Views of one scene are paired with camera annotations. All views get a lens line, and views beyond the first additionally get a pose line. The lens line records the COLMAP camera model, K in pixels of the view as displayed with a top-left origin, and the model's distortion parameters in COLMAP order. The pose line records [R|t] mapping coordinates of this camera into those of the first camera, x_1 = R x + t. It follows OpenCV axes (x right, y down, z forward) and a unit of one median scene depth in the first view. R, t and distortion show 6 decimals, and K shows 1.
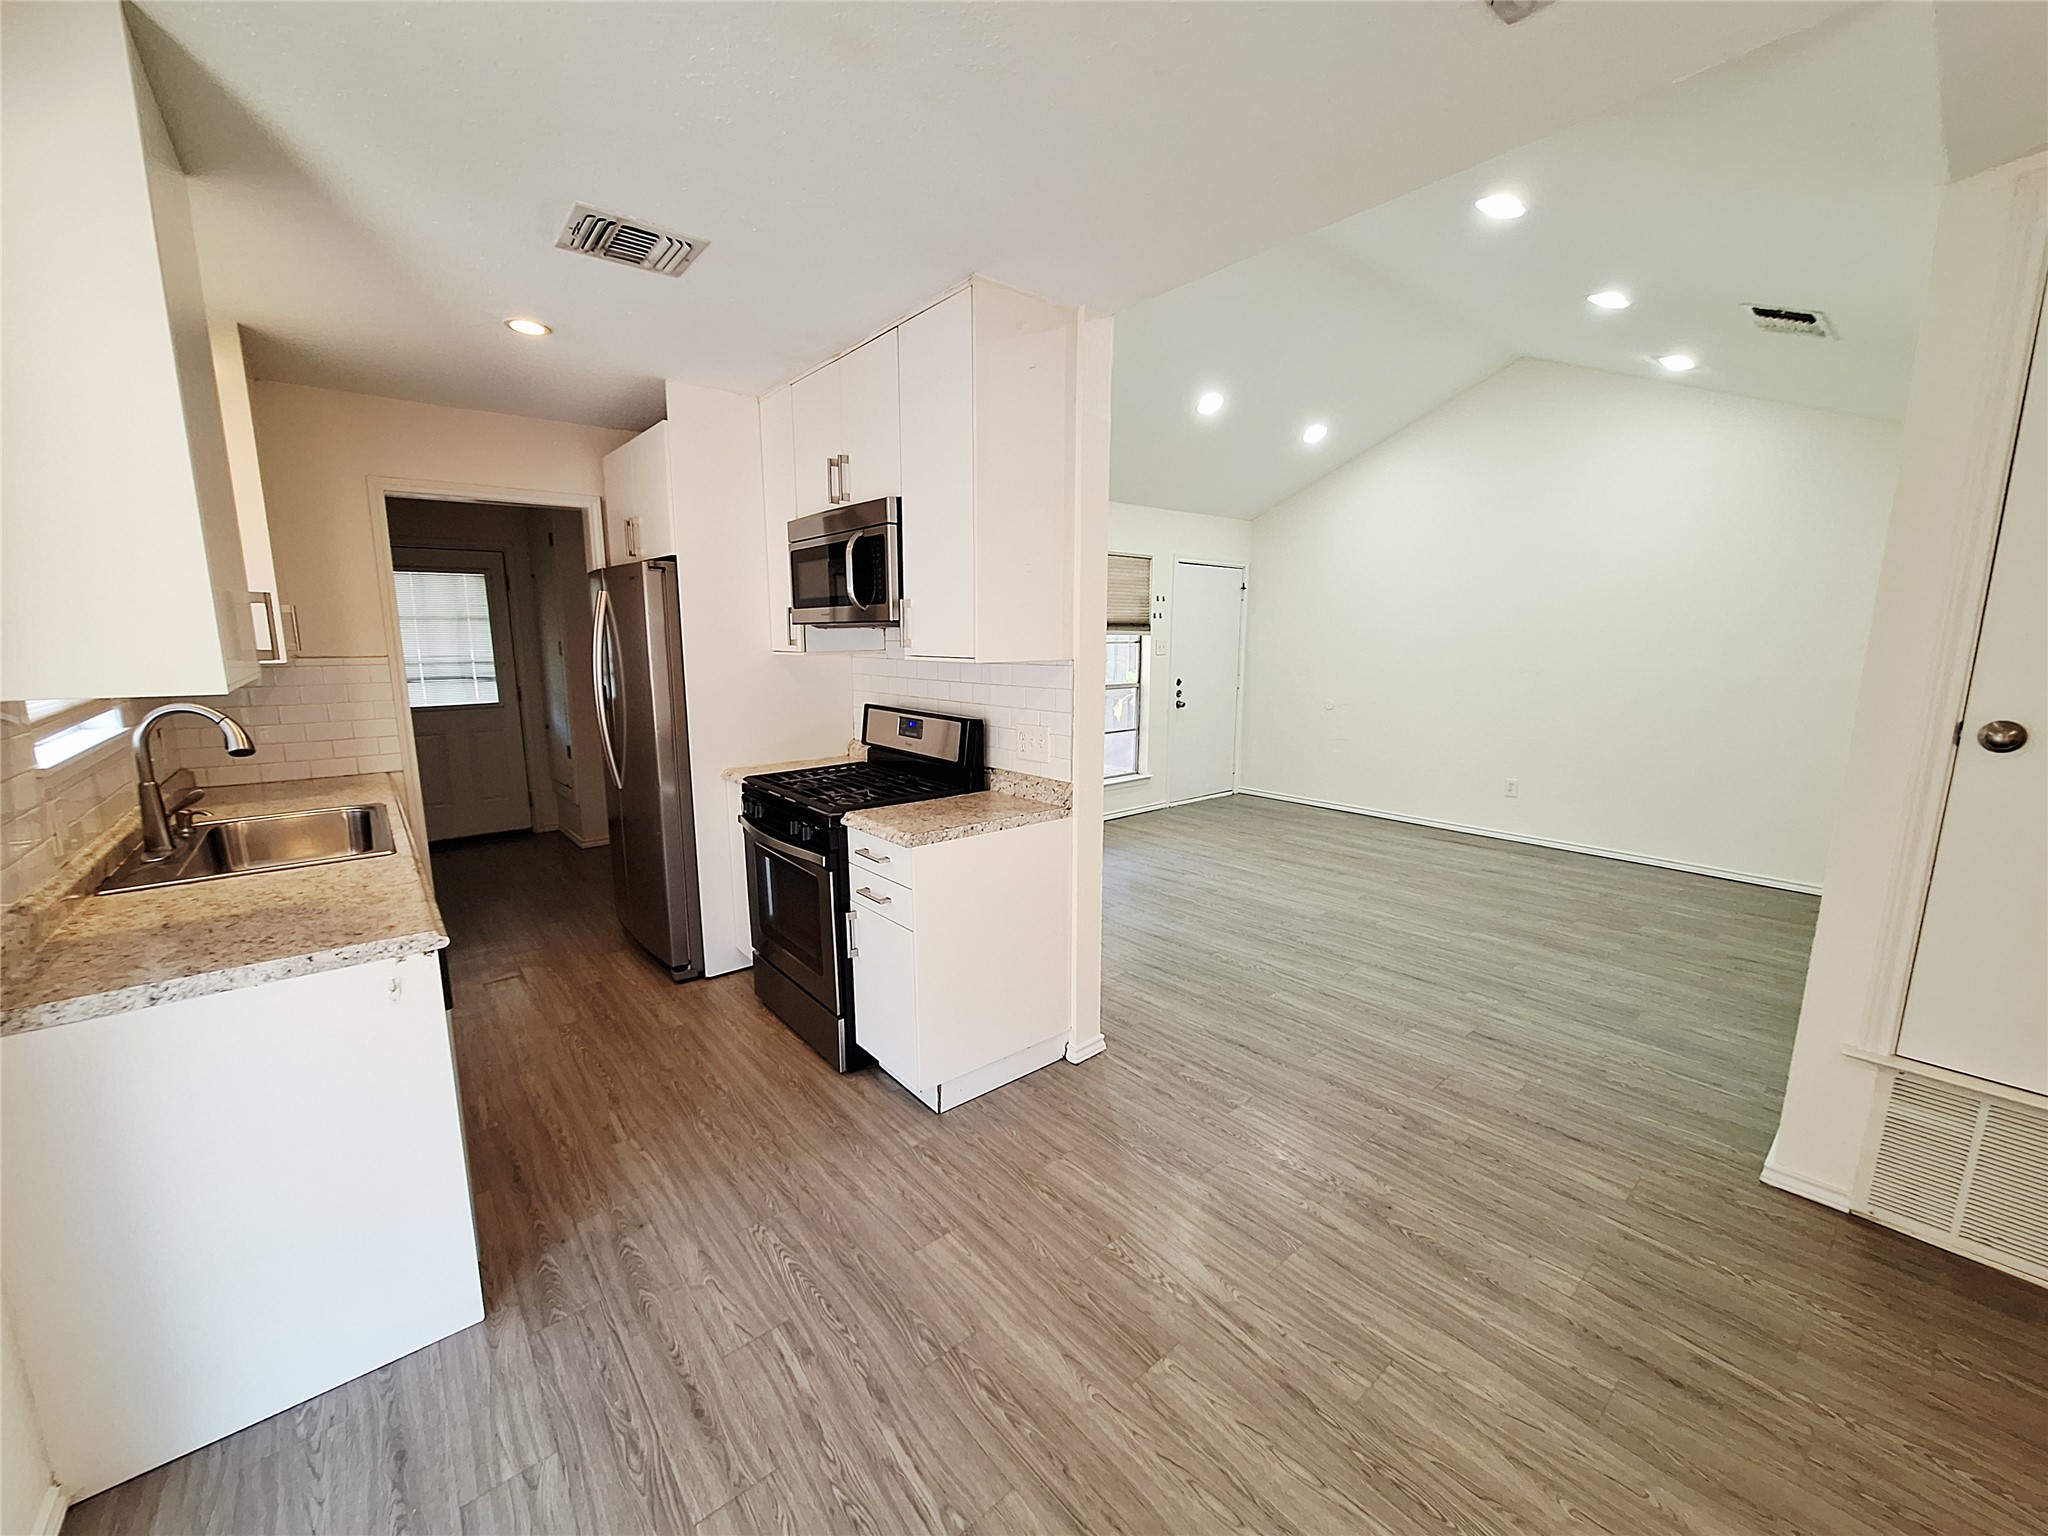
lens RADIAL K [[805.6, 0, 1001.2], [0, 805.6, 771.8], [0, 0, 1]] dist [-0.005582, 0.001899]
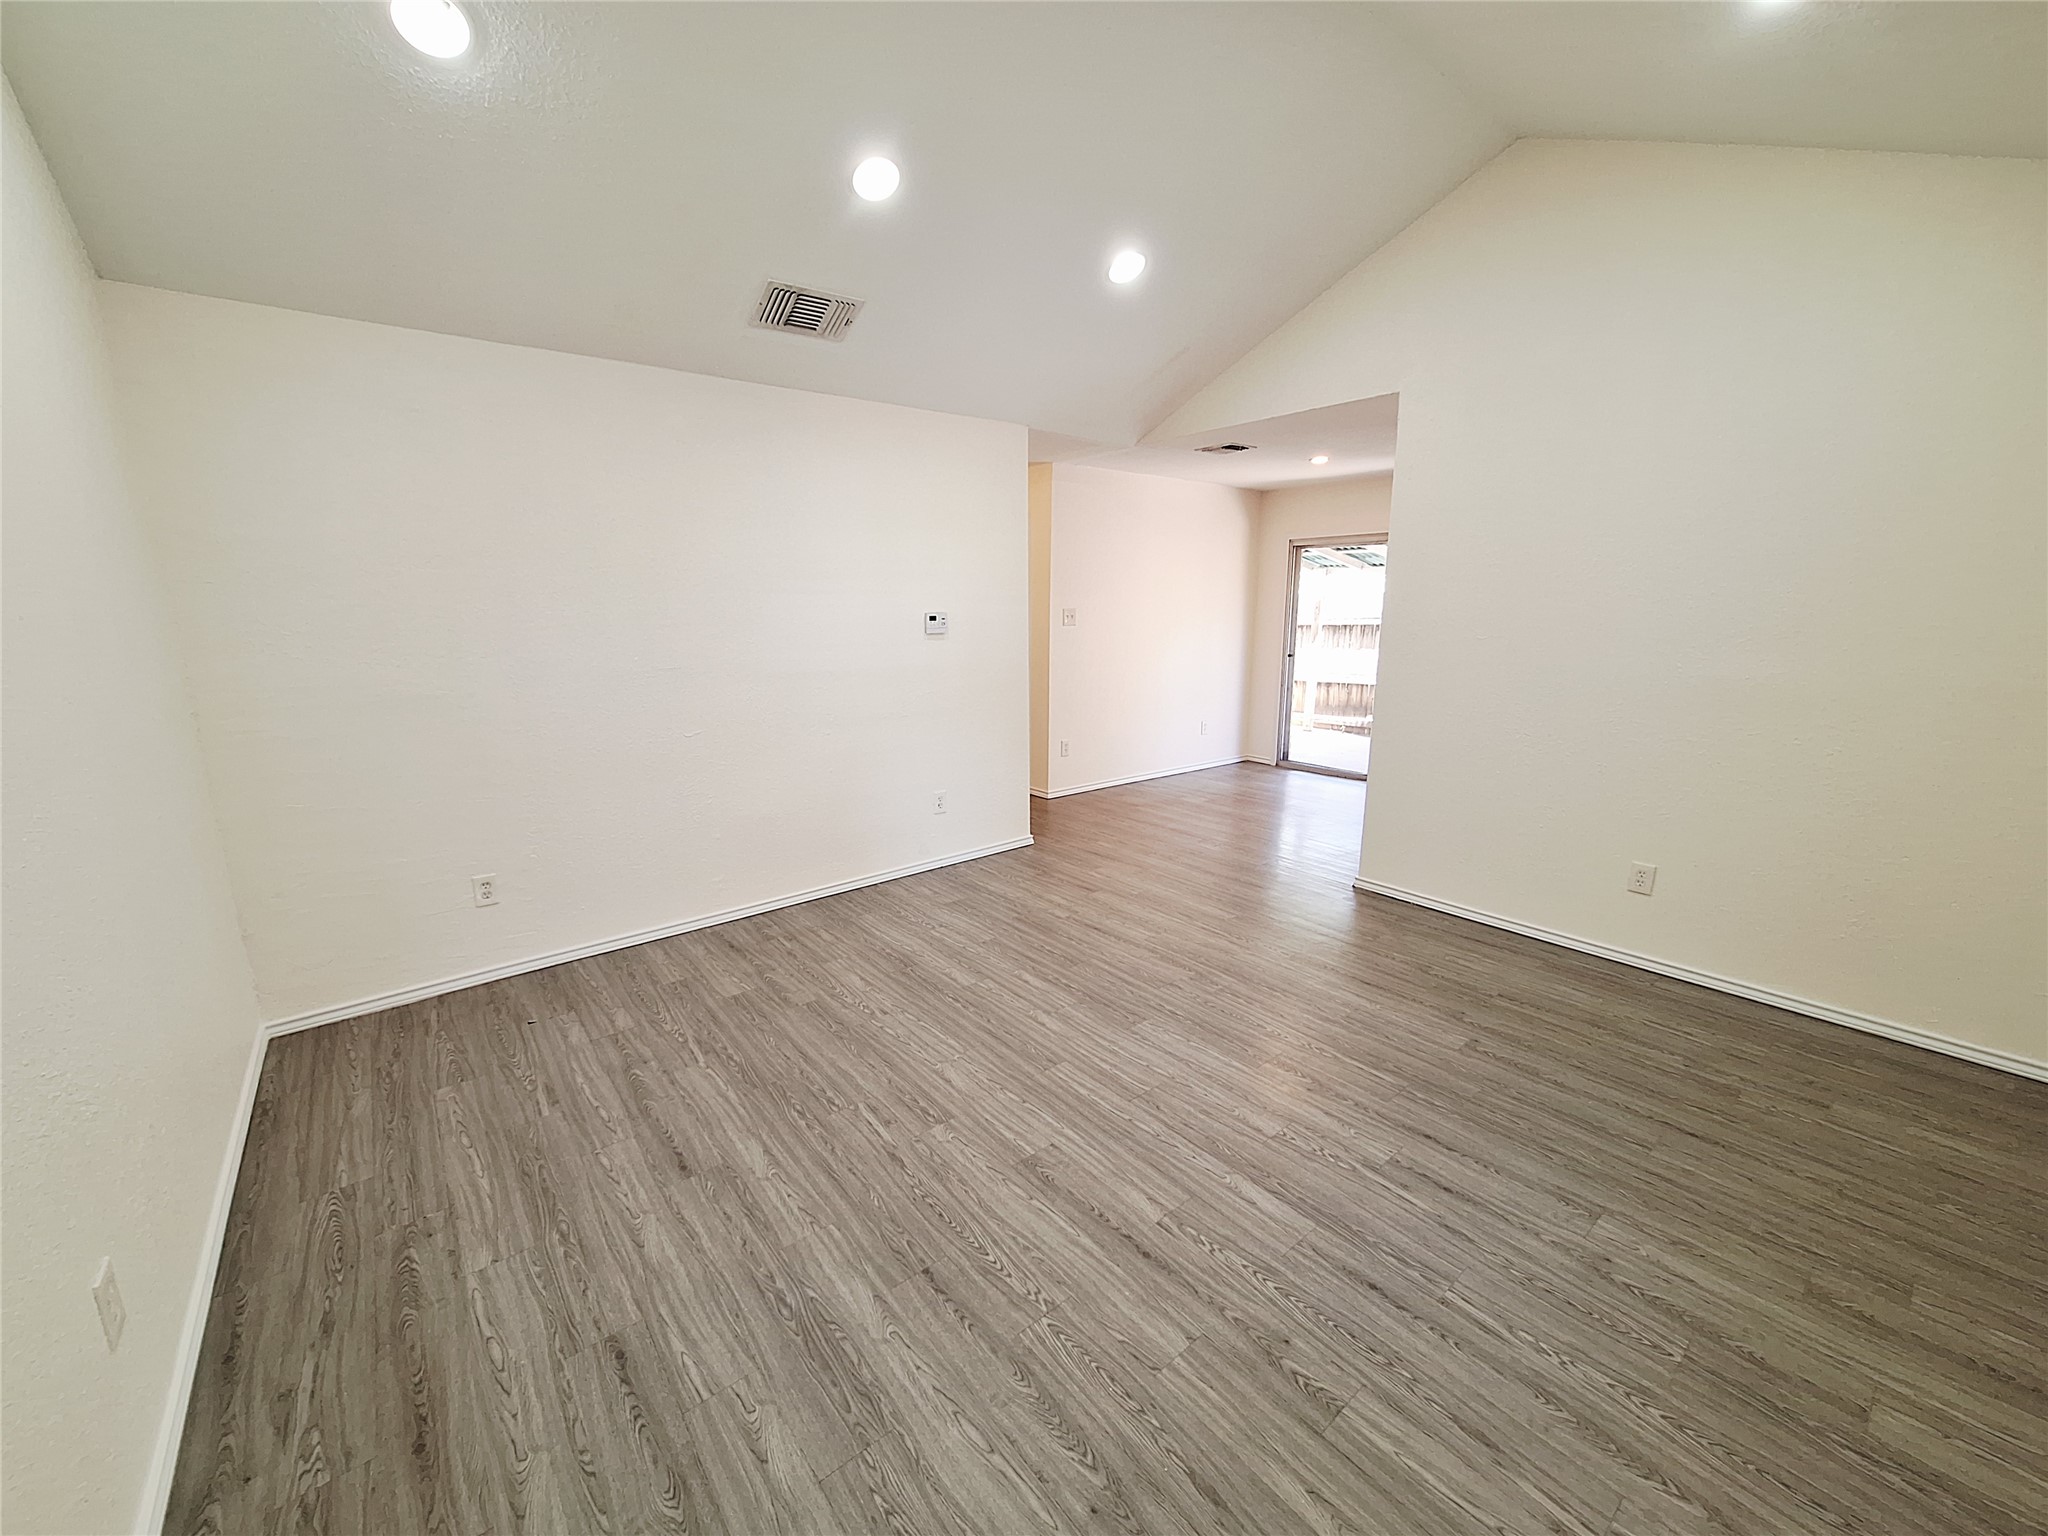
lens RADIAL K [[805.6, 0, 1018.6], [0, 805.6, 767.3], [0, 0, 1]] dist [-0.005582, 0.001899]
pose [[-0.999991, 0.004126, 0.000919, 0.713056], [0.004174, 0.929017, 0.370014, -0.392402], [0.000673, 0.370015, -0.929026, 2.207100]]
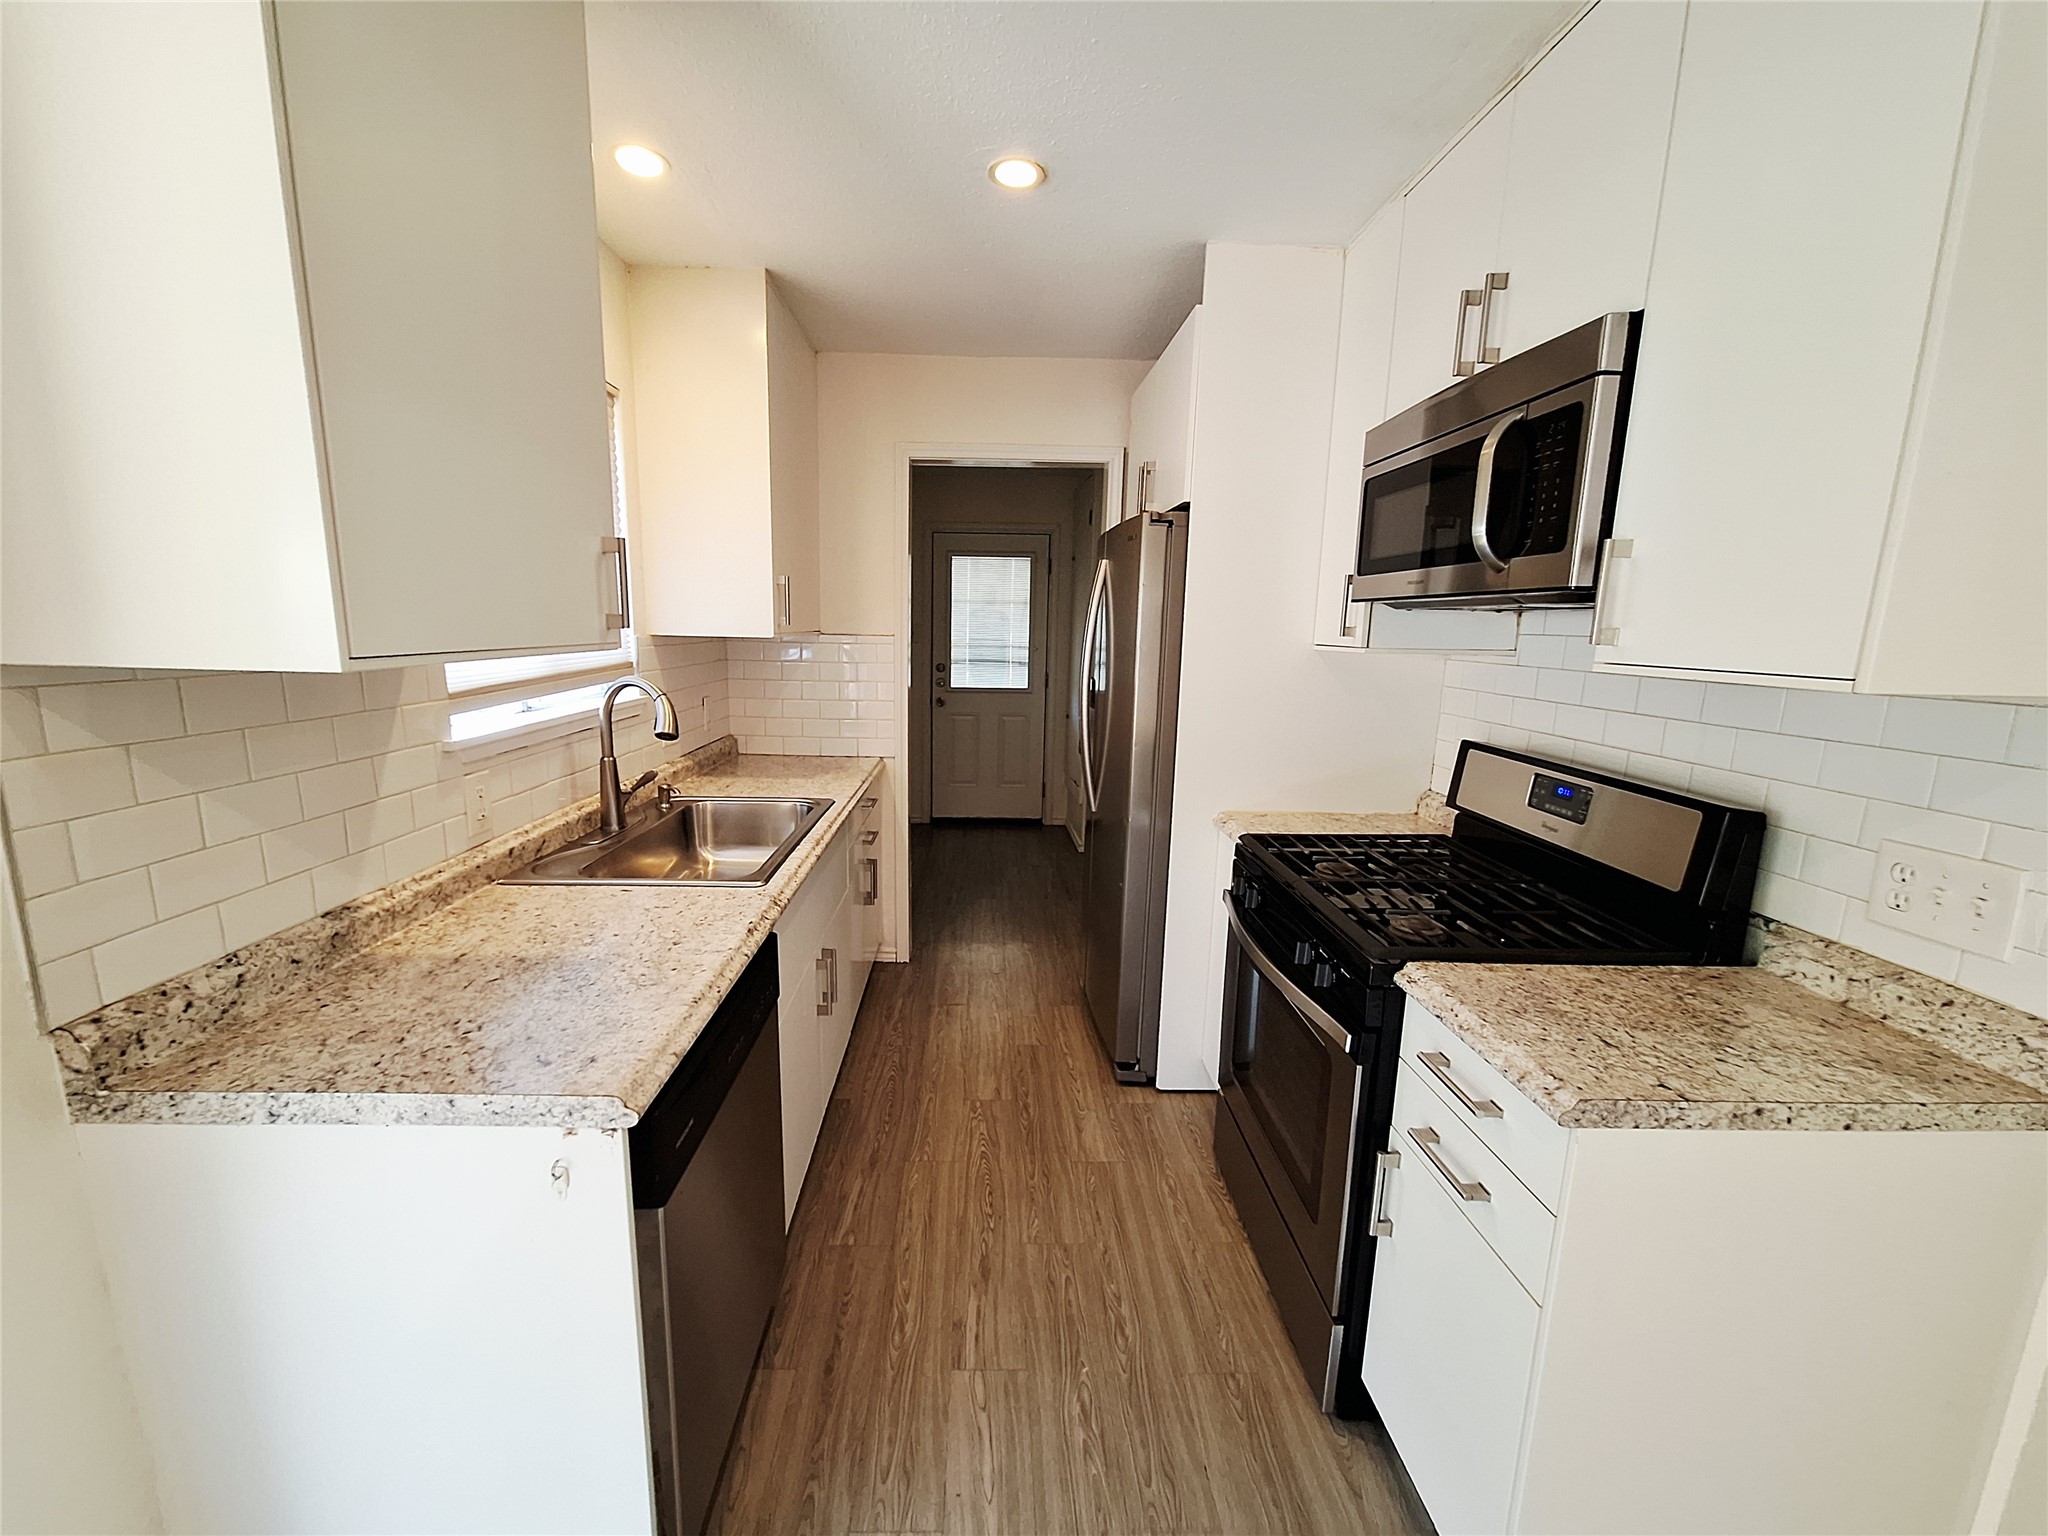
lens RADIAL K [[805.6, 0, 997.8], [0, 805.6, 767.8], [0, 0, 1]] dist [-0.005582, 0.001899]
pose [[0.789250, 0.127143, -0.600765, -0.093008], [-0.126846, 0.990986, 0.043085, -0.053145], [0.600828, 0.042200, 0.798264, 0.376080]]
